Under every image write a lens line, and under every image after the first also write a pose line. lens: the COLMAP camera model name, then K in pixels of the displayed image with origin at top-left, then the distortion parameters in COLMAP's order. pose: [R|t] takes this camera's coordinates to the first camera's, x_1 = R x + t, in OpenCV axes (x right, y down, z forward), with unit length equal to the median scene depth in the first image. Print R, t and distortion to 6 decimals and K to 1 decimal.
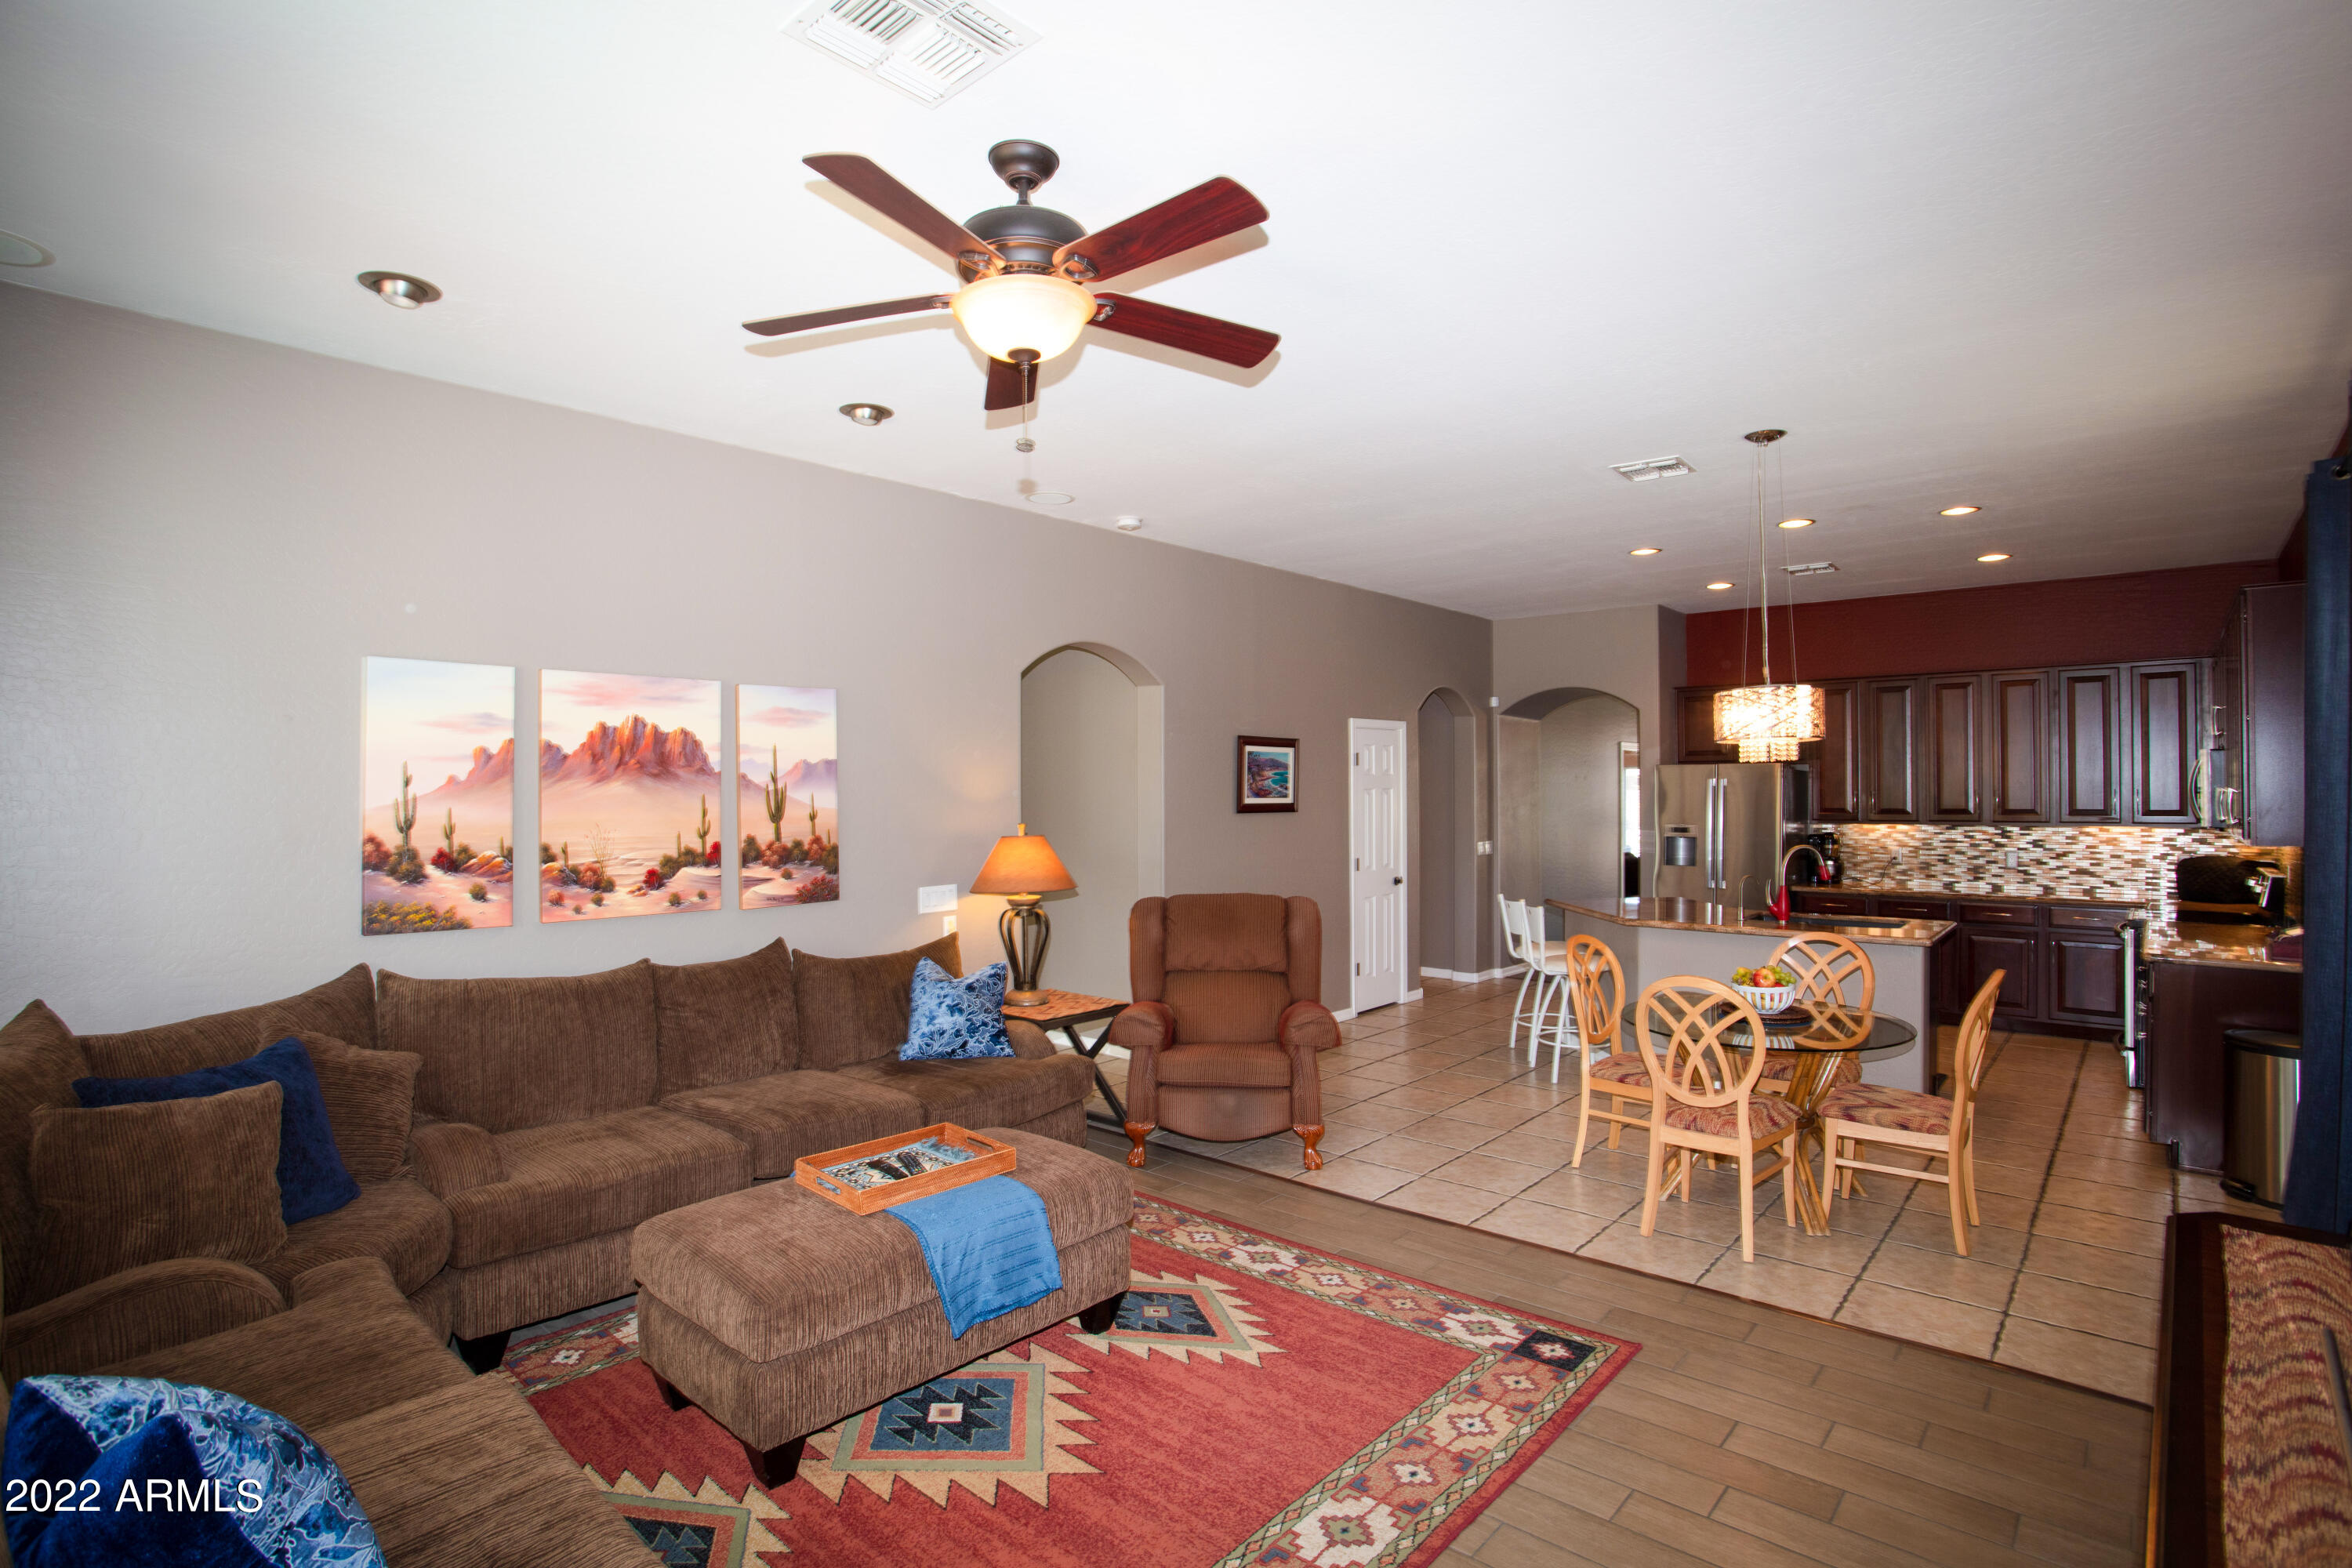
lens RADIAL K [[1165.7, 0, 1181.1], [0, 1165.7, 771.1], [0, 0, 1]] dist [-0.059922, 0.021382]
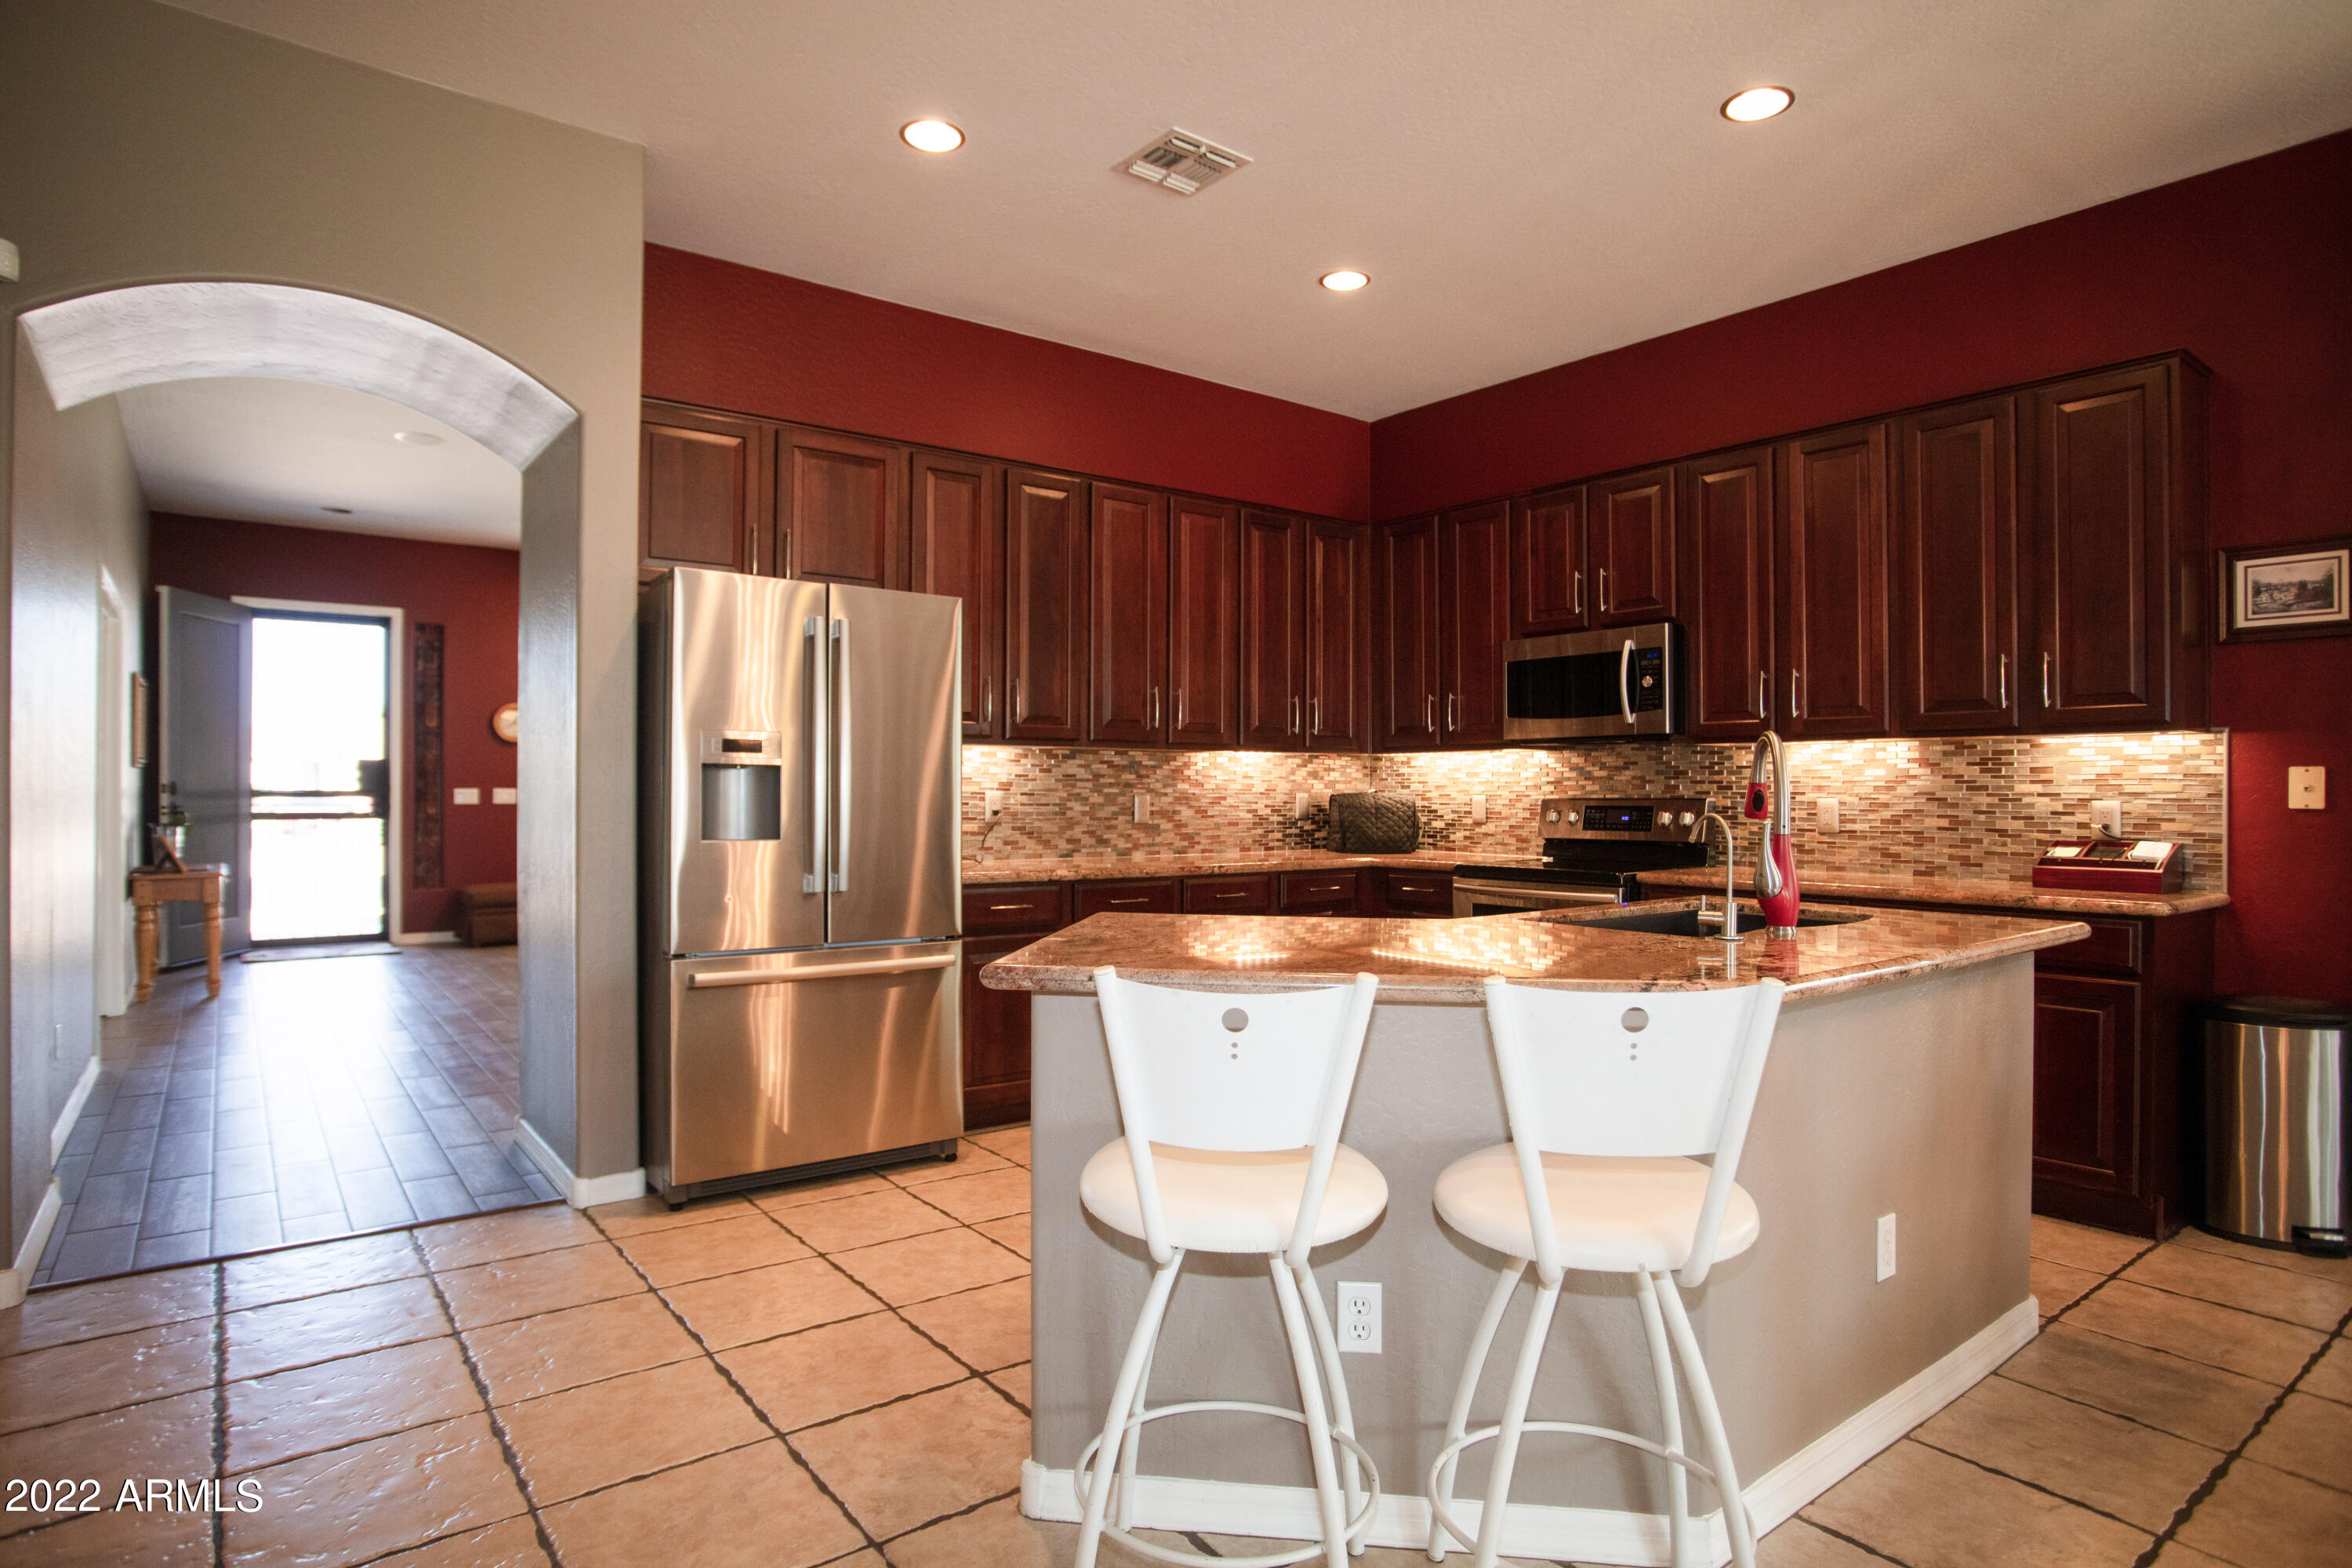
lens RADIAL K [[1309.5, 0, 1200.9], [0, 1309.5, 775.7], [0, 0, 1]] dist [-0.037805, 0.004387]
pose [[0.172760, 0.016000, 0.984834, 0.081708], [-0.021562, 0.999690, -0.012459, 0.124847], [-0.984728, -0.019083, 0.173051, 1.554847]]
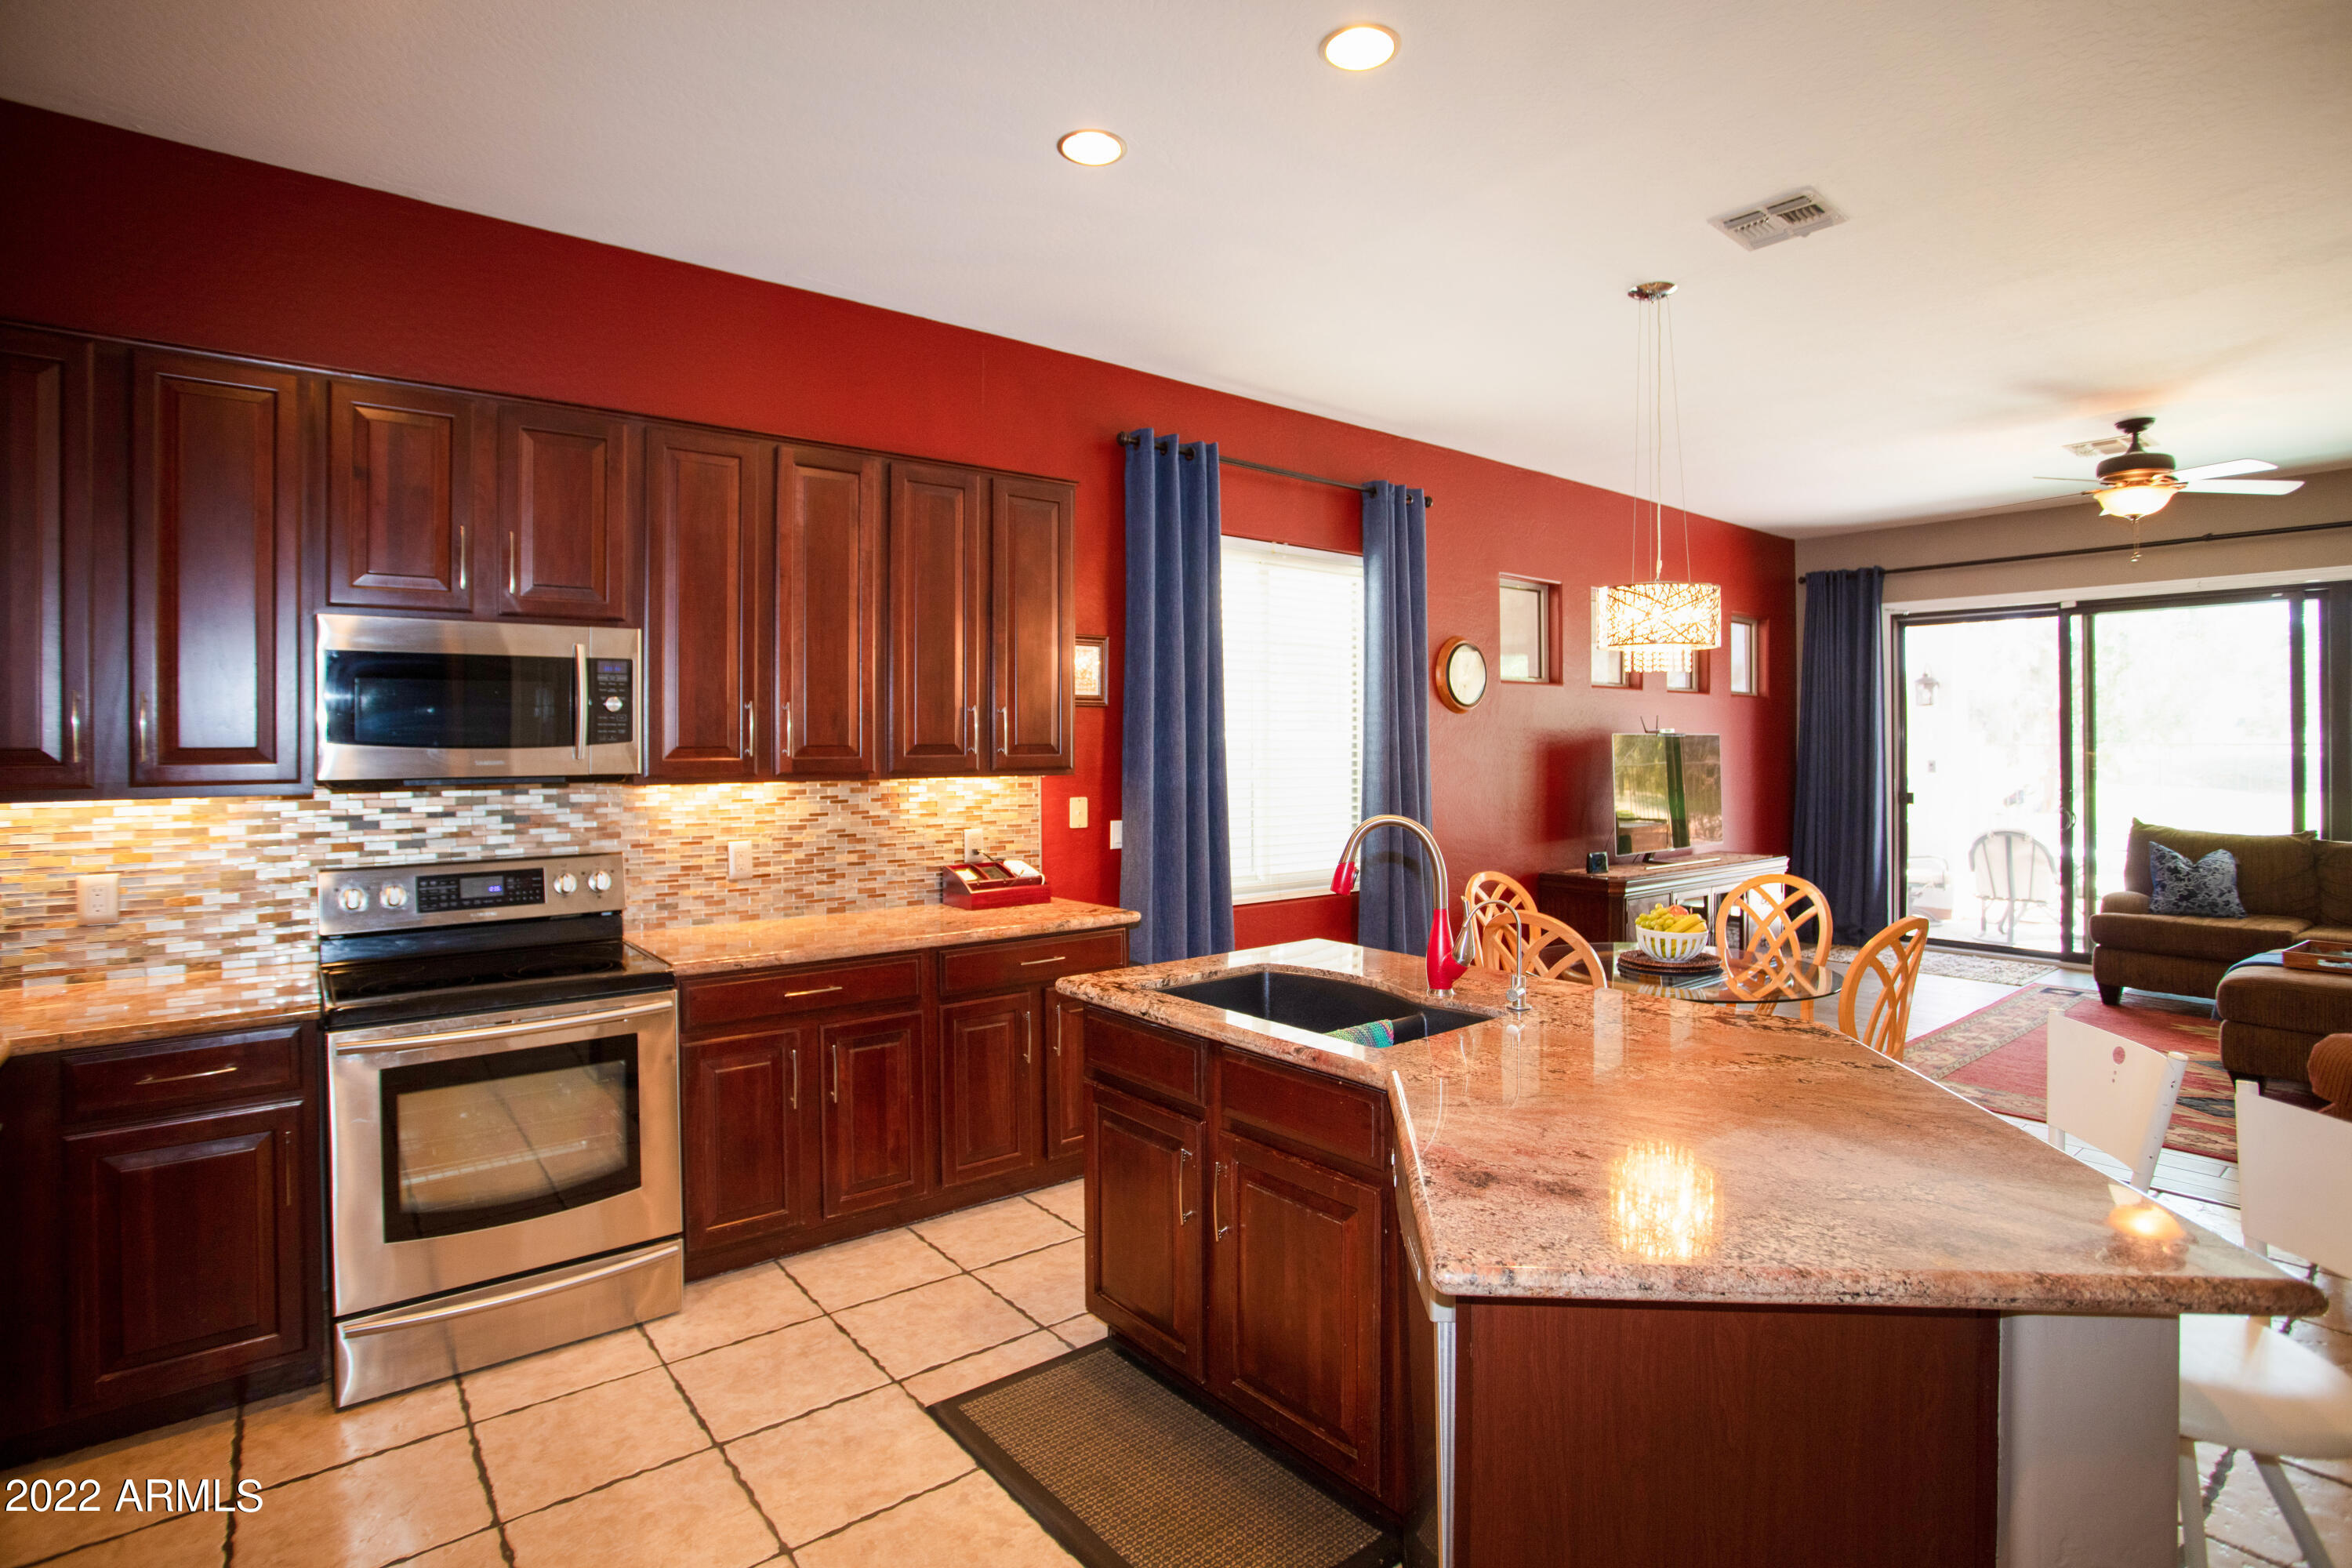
lens RADIAL K [[1165.7, 0, 1183.8], [0, 1165.7, 743.7], [0, 0, 1]] dist [-0.059922, 0.021382]
pose [[-0.986708, 0.006281, 0.162385, 0.774500], [0.003645, 0.999857, -0.016524, 0.060271], [-0.162465, -0.015713, -0.986589, 2.039882]]
